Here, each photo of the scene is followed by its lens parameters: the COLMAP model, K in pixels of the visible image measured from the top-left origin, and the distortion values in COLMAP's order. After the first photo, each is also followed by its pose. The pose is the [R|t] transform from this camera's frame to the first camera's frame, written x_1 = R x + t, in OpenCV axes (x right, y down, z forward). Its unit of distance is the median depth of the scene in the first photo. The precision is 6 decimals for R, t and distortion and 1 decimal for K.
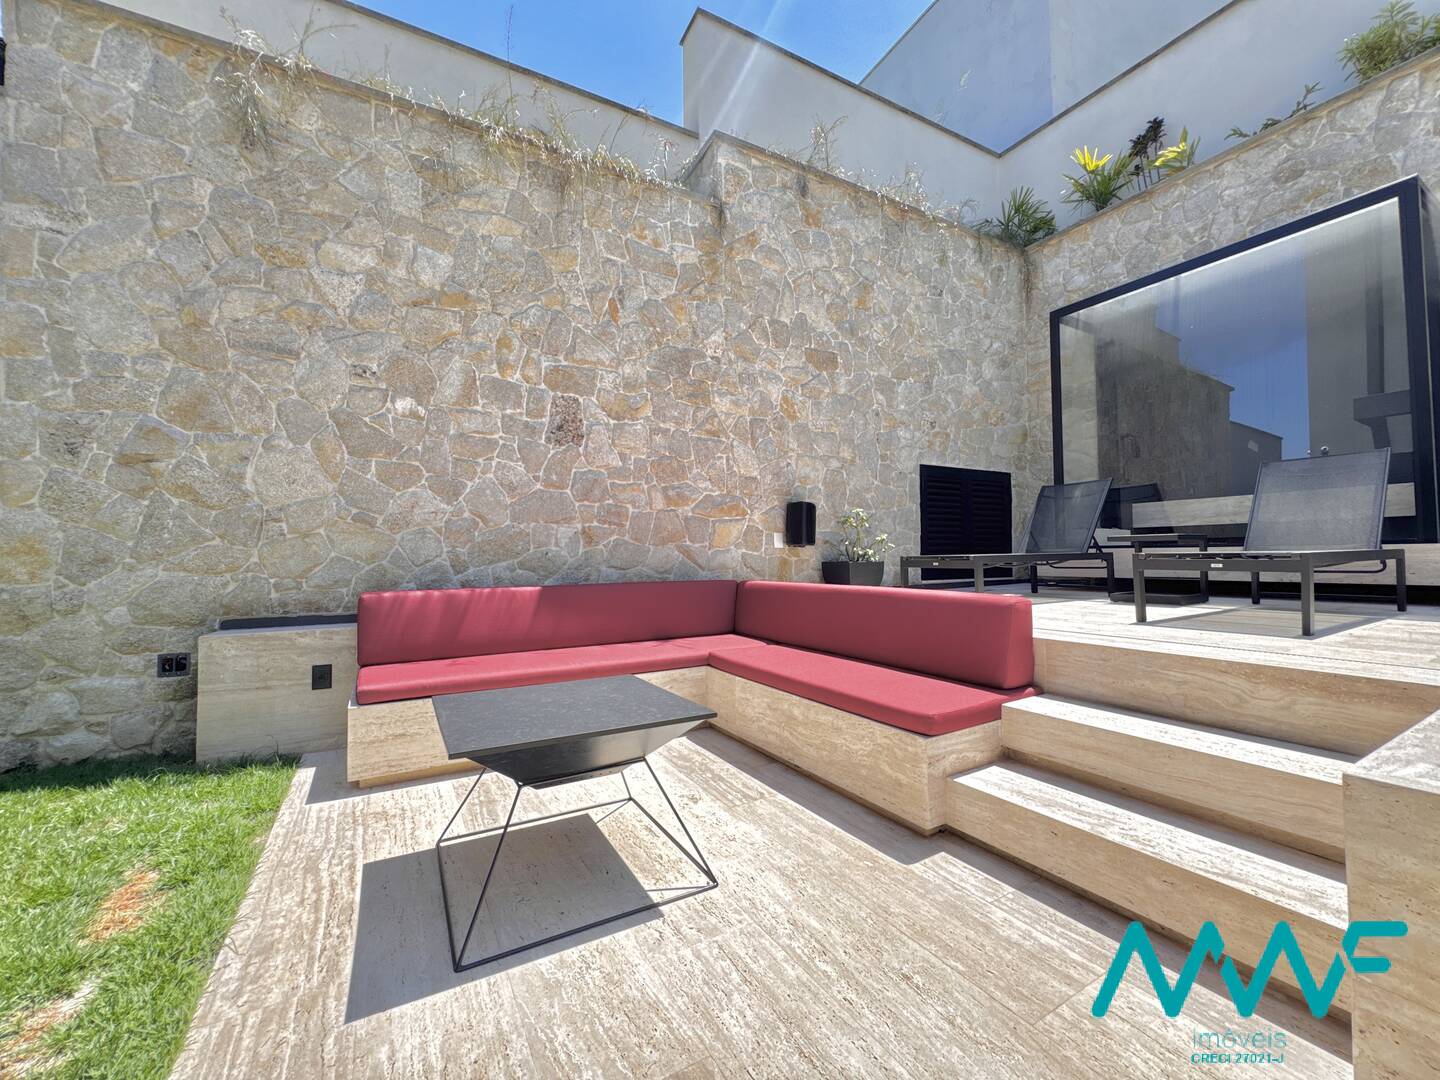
lens RADIAL K [[582.9, 0, 716.6], [0, 582.9, 534.1], [0, 0, 1]] dist [-0.004606, 0.000994]
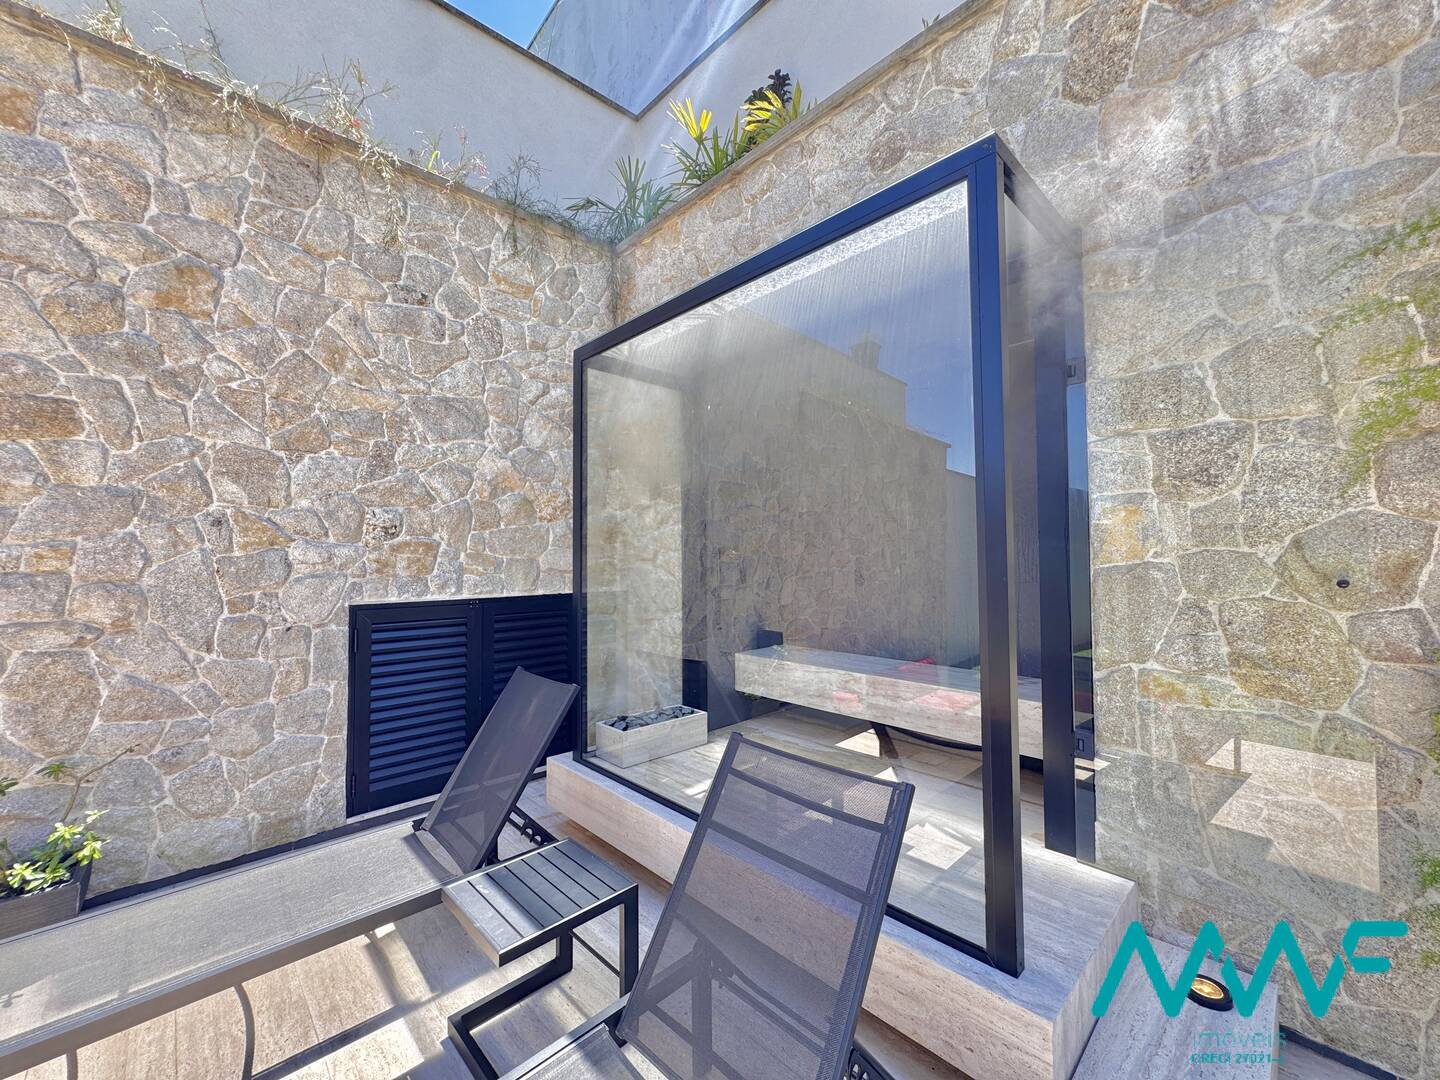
lens RADIAL K [[582.9, 0, 715.1], [0, 582.9, 537.1], [0, 0, 1]] dist [-0.004606, 0.000994]
pose [[0.969714, 0.008058, 0.244112, 0.706436], [-0.008642, 0.999962, 0.001323, -0.242575], [-0.244092, -0.003393, 0.969746, 0.490042]]
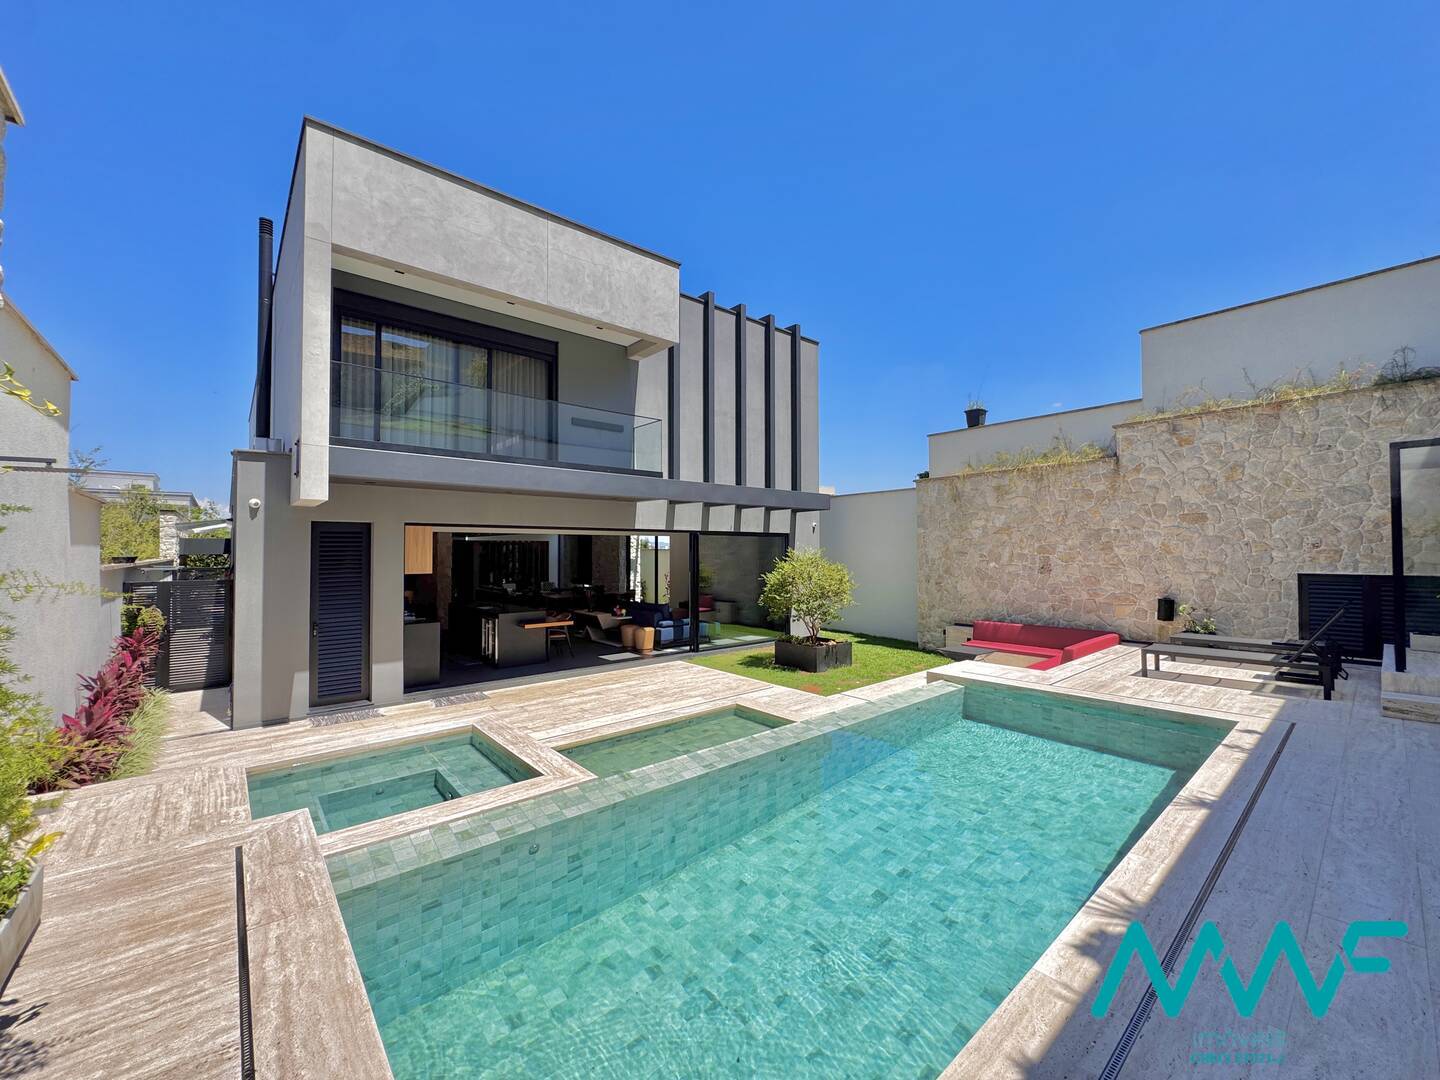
lens RADIAL K [[582.9, 0, 728.2], [0, 582.9, 536.2], [0, 0, 1]] dist [-0.004606, 0.000994]
pose [[0.198047, -0.017367, -0.980039, 1.939184], [0.035870, 0.999302, -0.010459, -0.323106], [0.979536, -0.033082, 0.198531, -0.905840]]
